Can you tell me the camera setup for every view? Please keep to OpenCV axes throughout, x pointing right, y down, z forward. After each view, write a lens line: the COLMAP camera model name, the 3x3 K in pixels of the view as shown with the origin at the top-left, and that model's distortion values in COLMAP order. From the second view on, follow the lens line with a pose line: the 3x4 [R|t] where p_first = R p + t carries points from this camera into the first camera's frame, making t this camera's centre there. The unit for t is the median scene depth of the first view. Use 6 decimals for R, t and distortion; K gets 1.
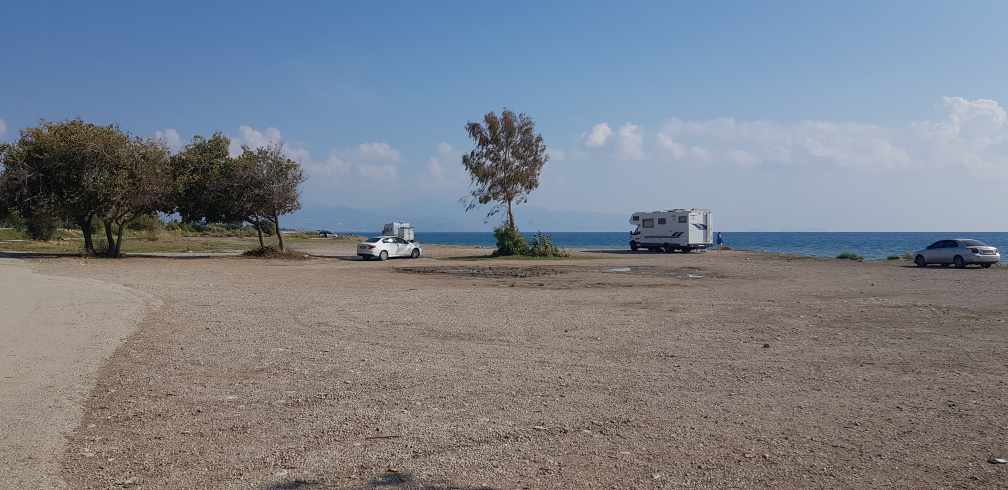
lens RADIAL K [[724.7, 0, 504.0], [0, 724.7, 245.0], [0, 0, 1]] dist [0.003240, 0.000295]
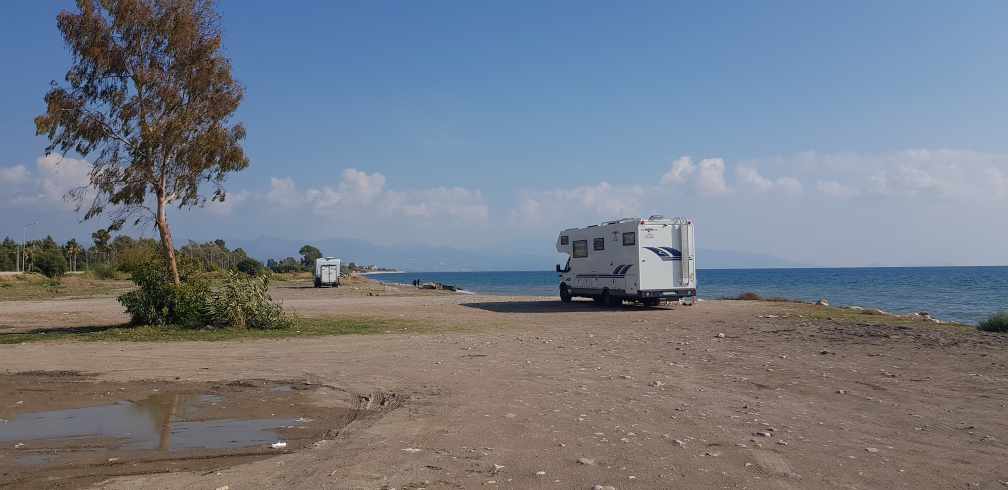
lens RADIAL K [[724.7, 0, 504.0], [0, 724.7, 245.0], [0, 0, 1]] dist [0.003240, 0.000295]
pose [[0.993339, -0.013446, -0.114439, 0.215550], [0.007164, 0.998454, -0.055128, -0.005462], [0.115003, 0.053941, 0.991900, 0.509683]]
